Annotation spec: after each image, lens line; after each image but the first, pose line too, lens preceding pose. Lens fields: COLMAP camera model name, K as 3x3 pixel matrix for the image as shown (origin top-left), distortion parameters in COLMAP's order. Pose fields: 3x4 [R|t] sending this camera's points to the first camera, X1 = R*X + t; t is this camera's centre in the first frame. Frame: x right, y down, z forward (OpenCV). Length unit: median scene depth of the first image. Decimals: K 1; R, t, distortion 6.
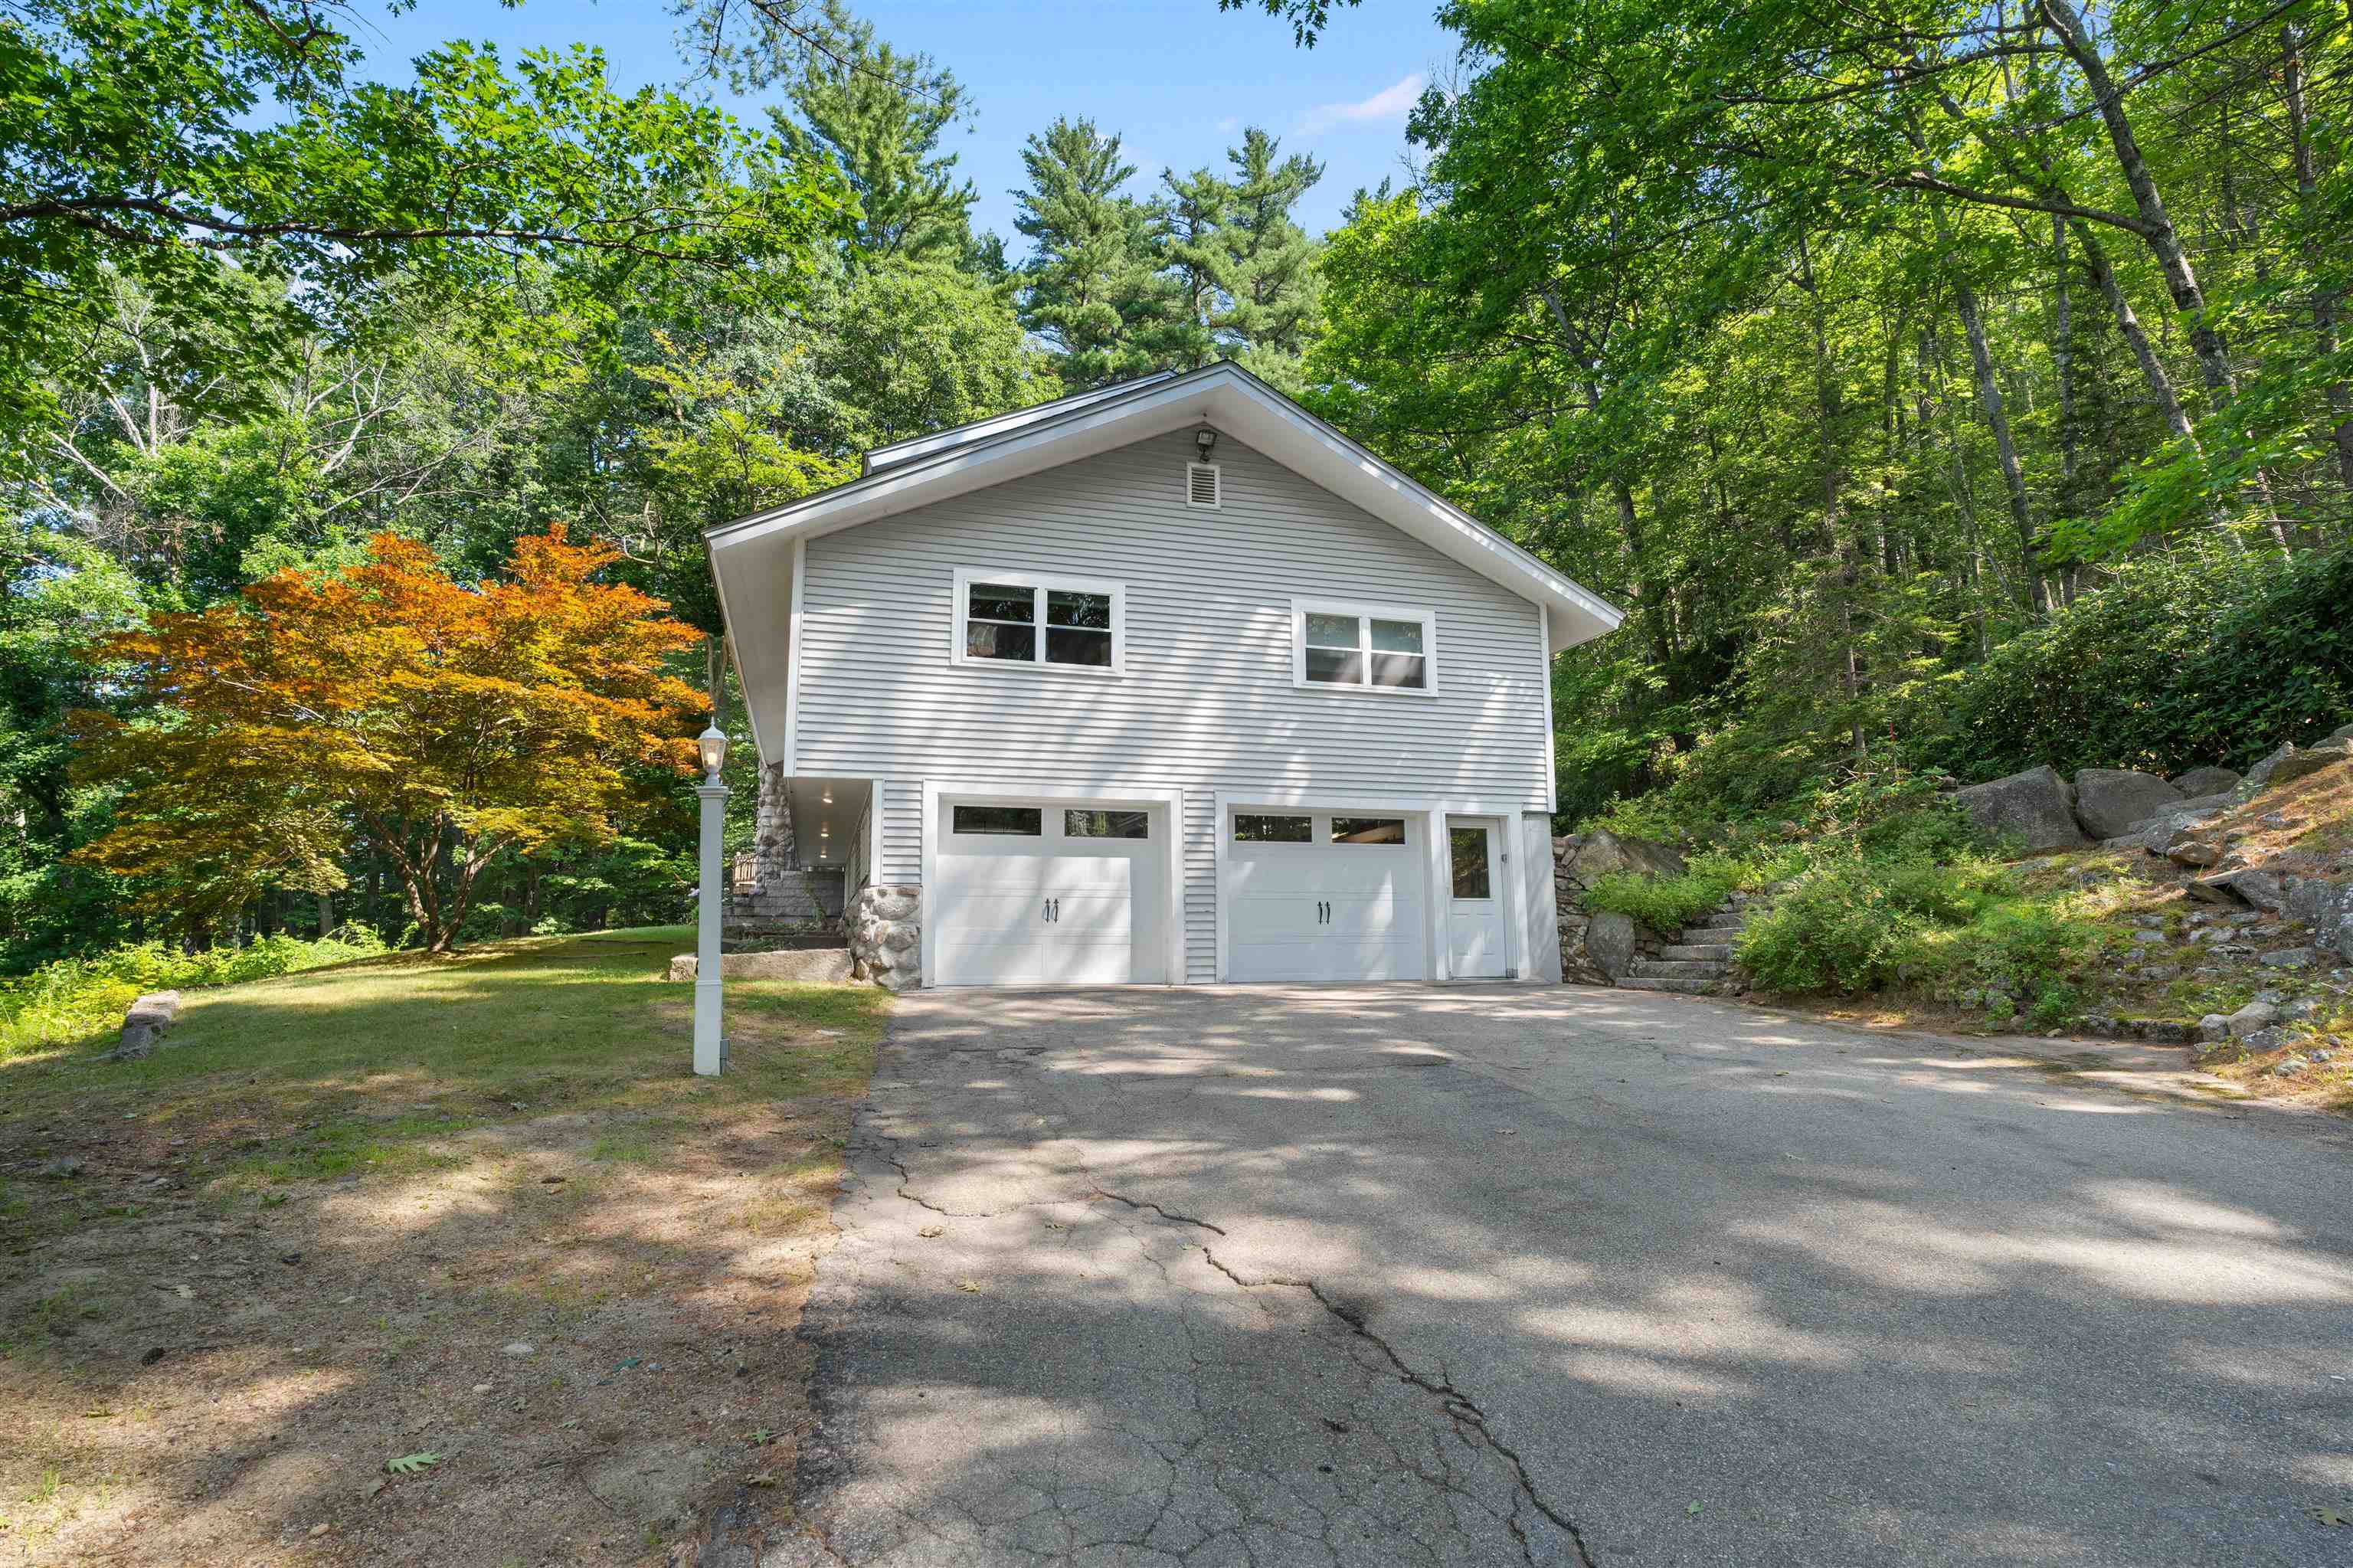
lens RADIAL K [[1214.0, 0, 1178.9], [0, 1214.0, 783.4], [0, 0, 1]] dist [0.001181, 0.000064]
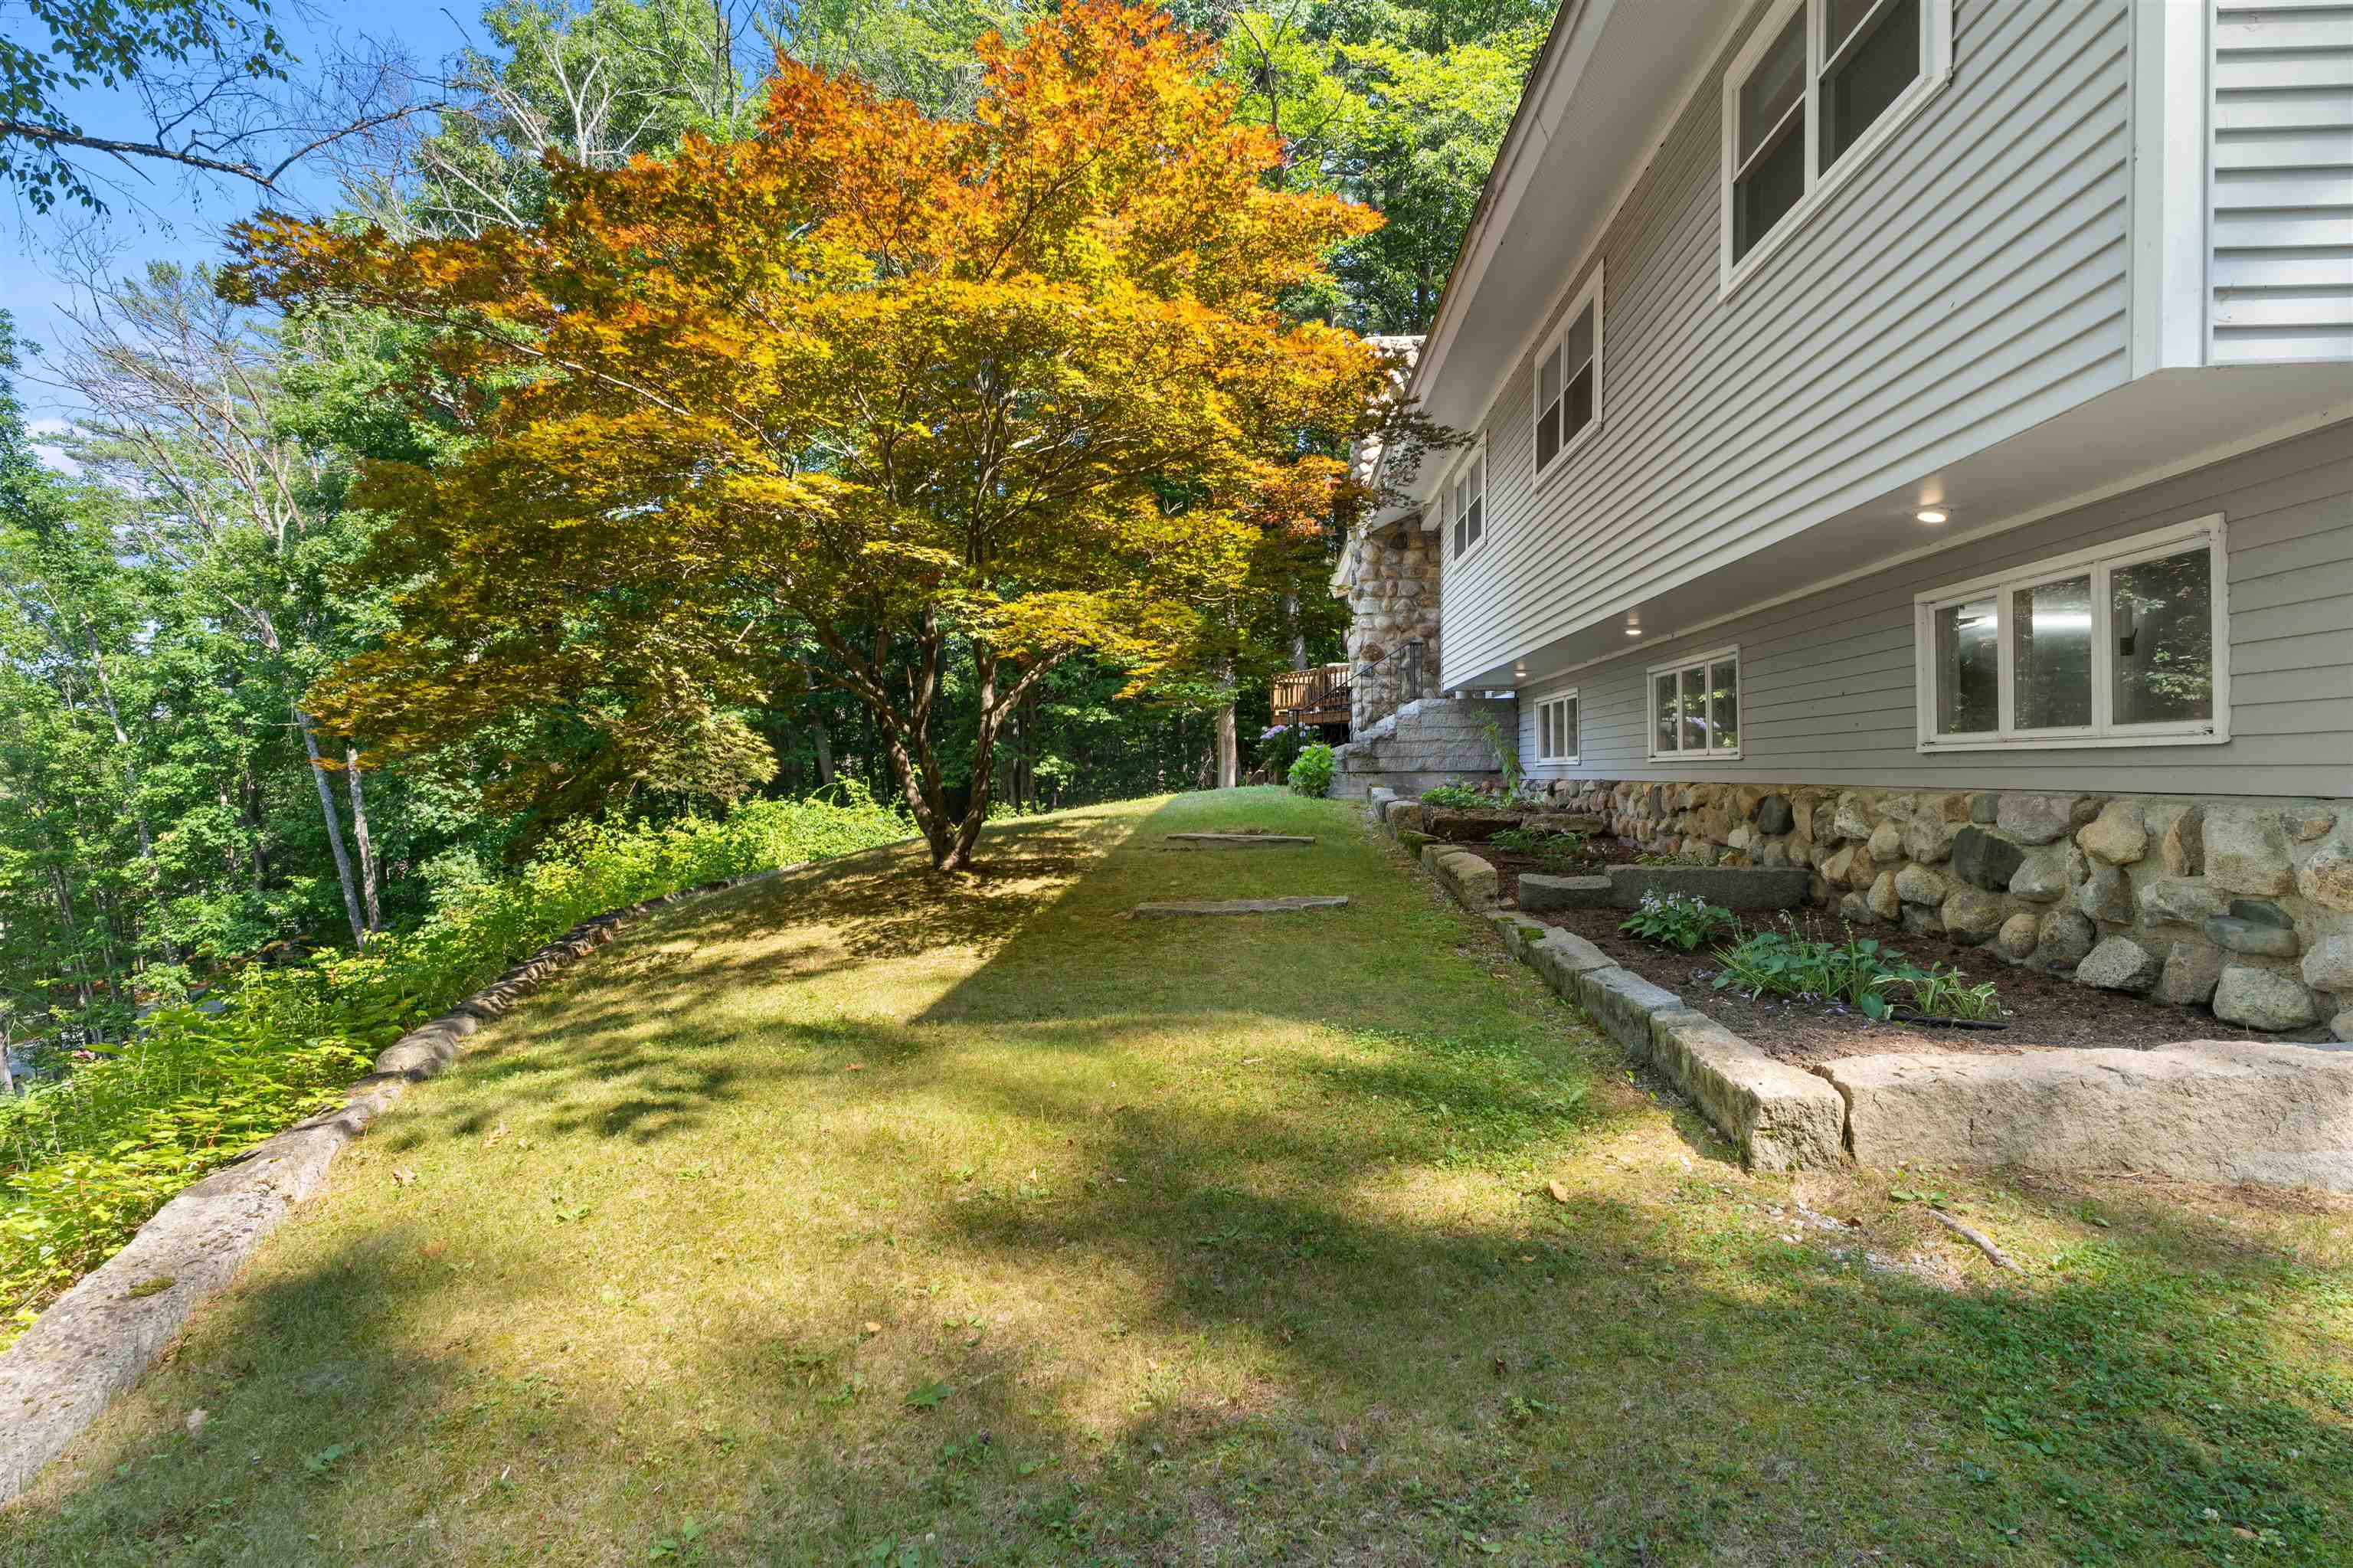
lens RADIAL K [[1214.0, 0, 1172.8], [0, 1214.0, 785.2], [0, 0, 1]] dist [0.001181, 0.000064]
pose [[0.940645, 0.001615, -0.339389, -0.324527], [0.051860, 0.987561, 0.148435, 0.023549], [0.335407, -0.157225, 0.928861, 0.522645]]
